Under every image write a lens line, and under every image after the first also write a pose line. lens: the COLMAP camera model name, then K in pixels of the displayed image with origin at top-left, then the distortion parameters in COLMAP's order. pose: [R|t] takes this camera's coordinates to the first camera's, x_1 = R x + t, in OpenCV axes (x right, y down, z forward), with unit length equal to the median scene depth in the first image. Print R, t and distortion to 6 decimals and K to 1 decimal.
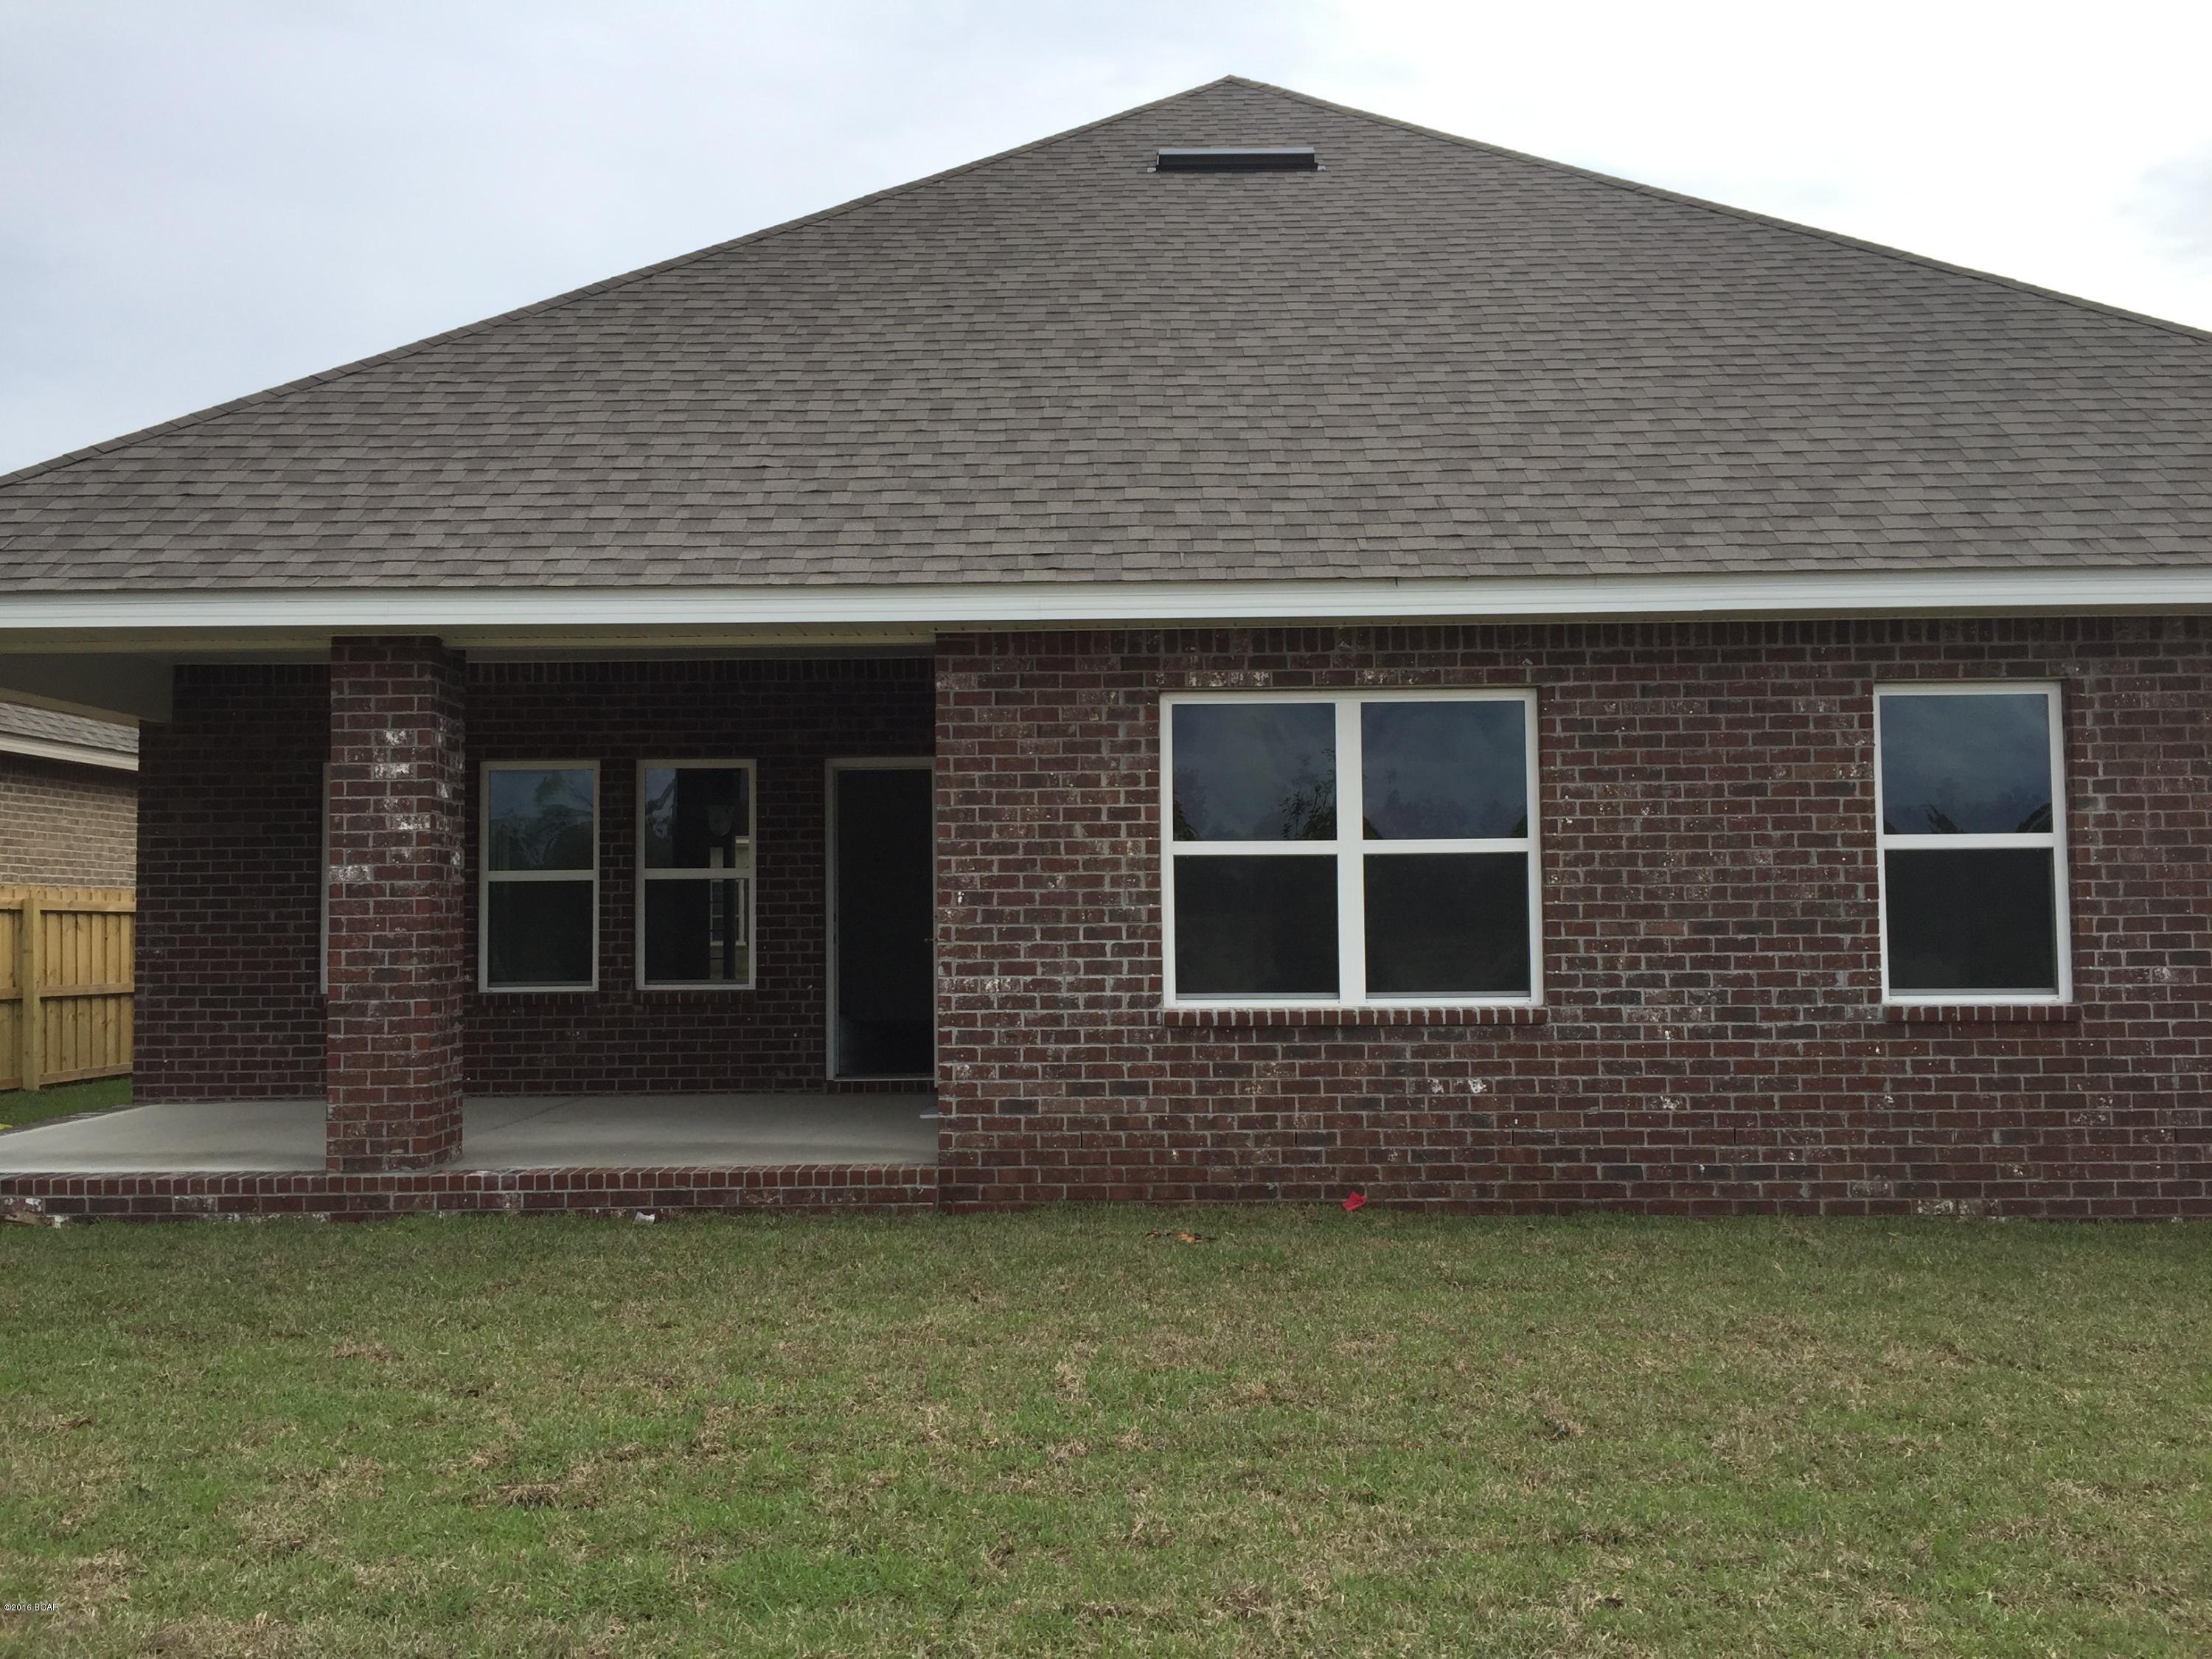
lens RADIAL K [[1869.2, 0, 1105.2], [0, 1869.2, 826.4], [0, 0, 1]] dist [0.046747, -0.022932]
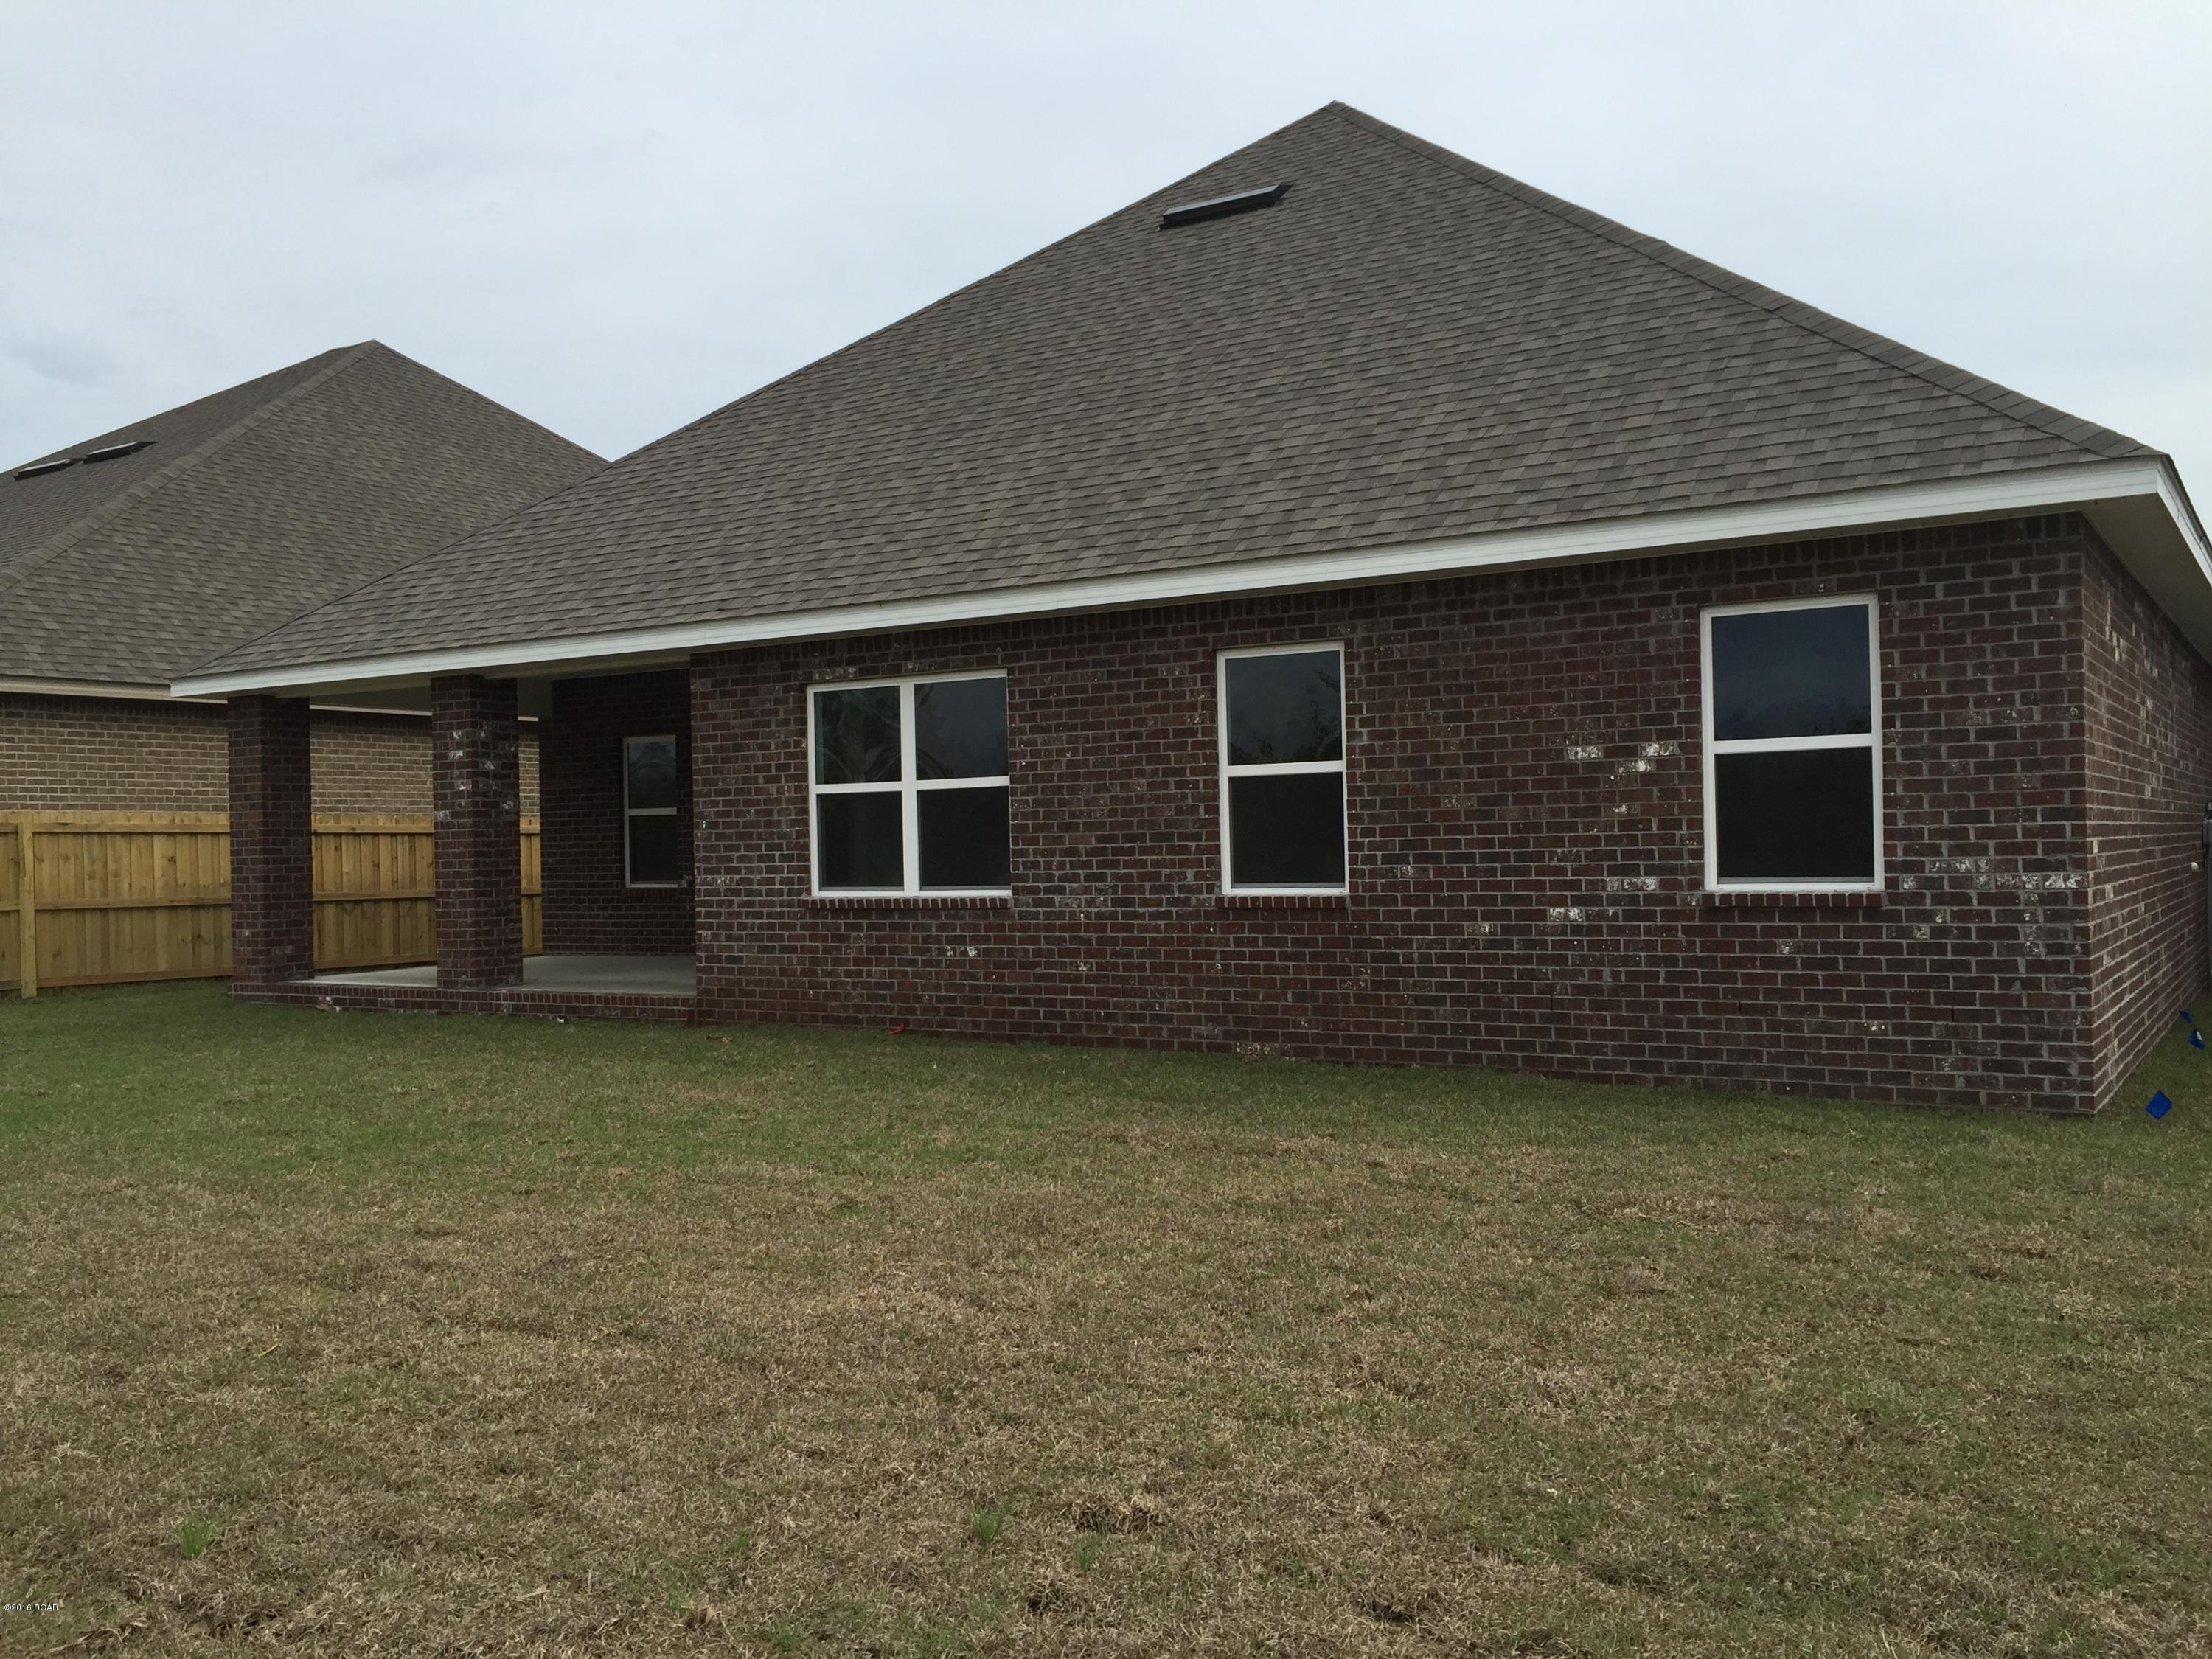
lens RADIAL K [[1869.2, 0, 1104.5], [0, 1869.2, 837.8], [0, 0, 1]] dist [0.046747, -0.022932]
pose [[0.855518, -0.011358, -0.517648, 1.017513], [0.037501, 0.998493, 0.040070, -0.000933], [0.516413, -0.053693, 0.854655, -0.156248]]
